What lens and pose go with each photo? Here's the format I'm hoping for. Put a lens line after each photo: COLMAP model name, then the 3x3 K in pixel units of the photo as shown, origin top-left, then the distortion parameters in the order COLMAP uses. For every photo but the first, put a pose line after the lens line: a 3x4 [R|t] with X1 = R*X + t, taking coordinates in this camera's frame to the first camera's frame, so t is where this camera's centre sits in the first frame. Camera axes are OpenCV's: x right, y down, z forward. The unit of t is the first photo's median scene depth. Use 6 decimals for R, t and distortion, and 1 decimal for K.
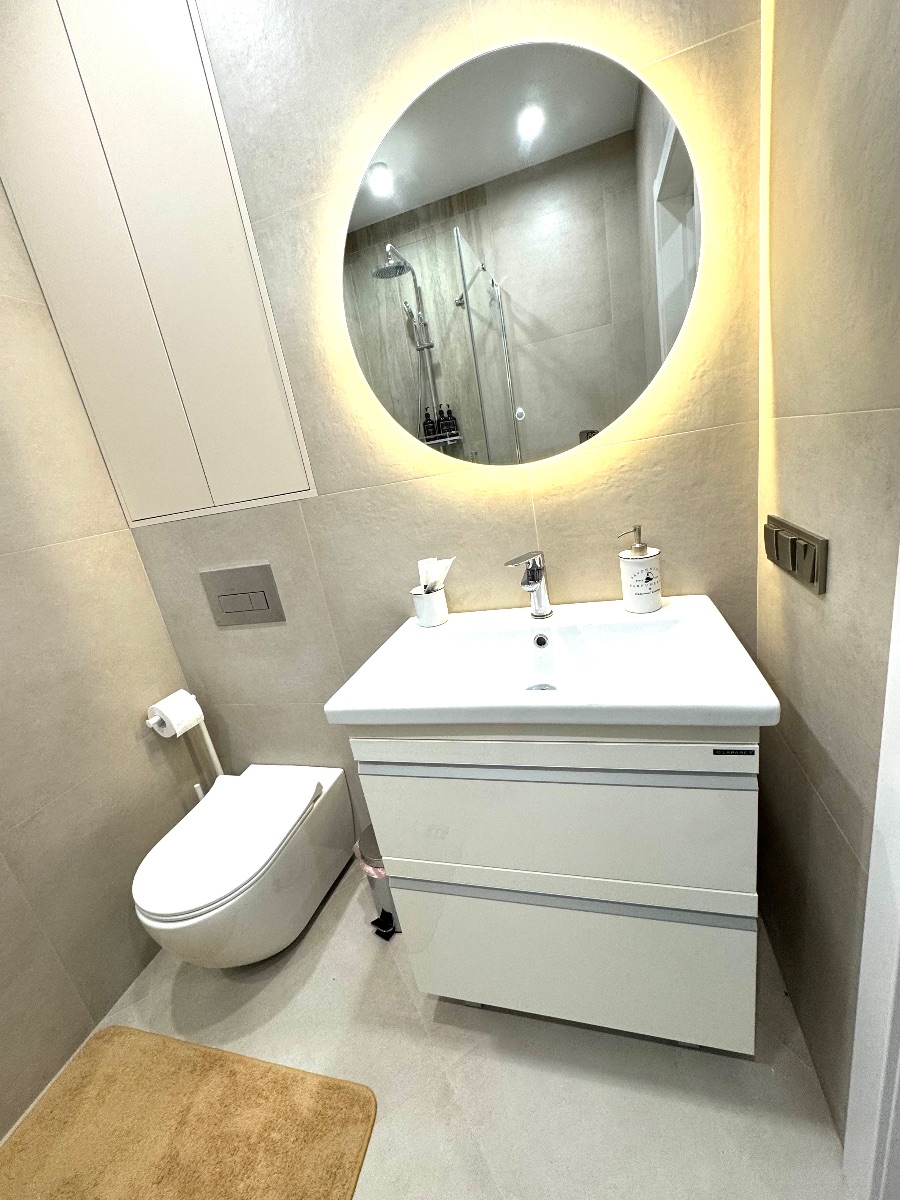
lens RADIAL K [[479.5, 0, 450.0], [0, 479.5, 600.0], [0, 0, 1]] dist [-0.000932, -0.000171]
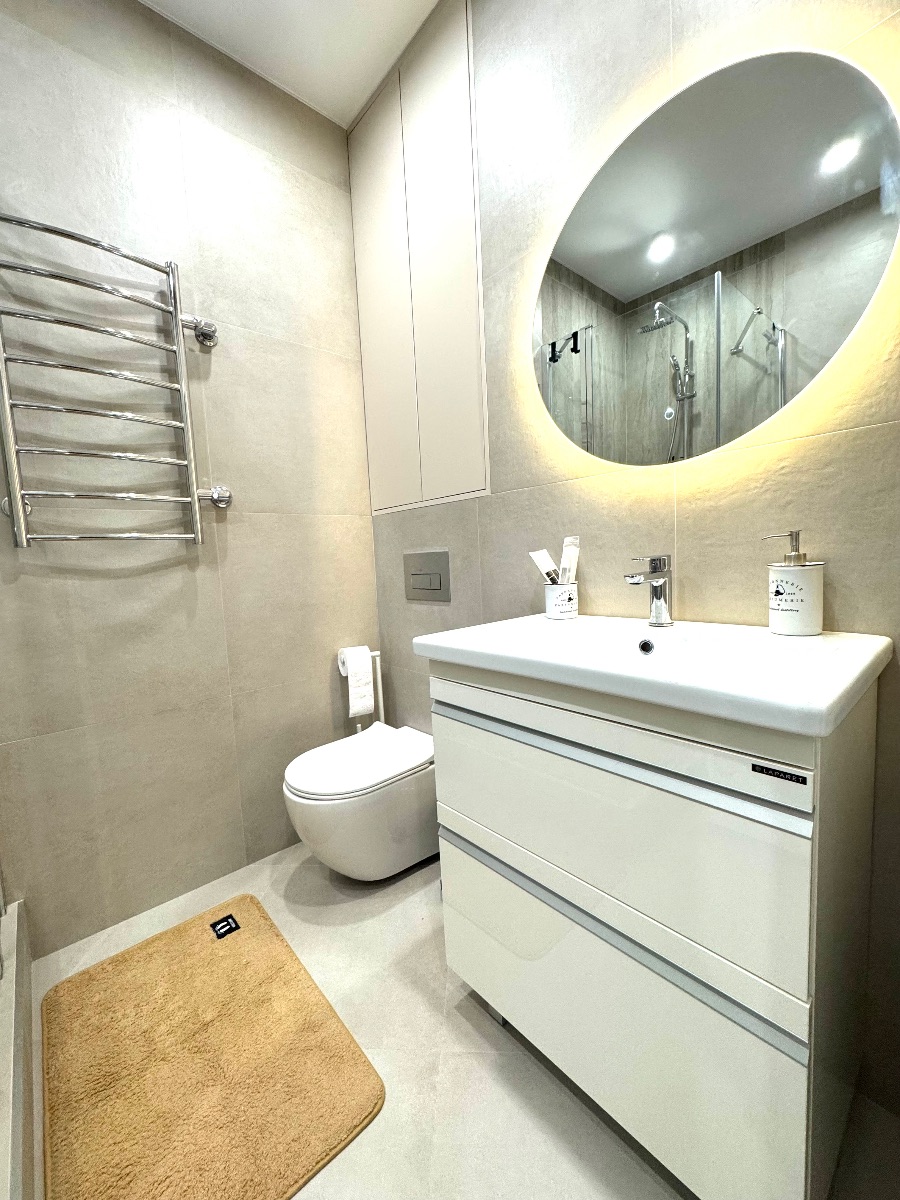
lens RADIAL K [[479.5, 0, 450.0], [0, 479.5, 600.0], [0, 0, 1]] dist [-0.000932, -0.000171]
pose [[0.837992, 0.177672, -0.515948, 0.264897], [-0.245819, 0.967050, -0.066239, 0.121018], [0.487179, 0.182337, 0.854055, 0.009050]]
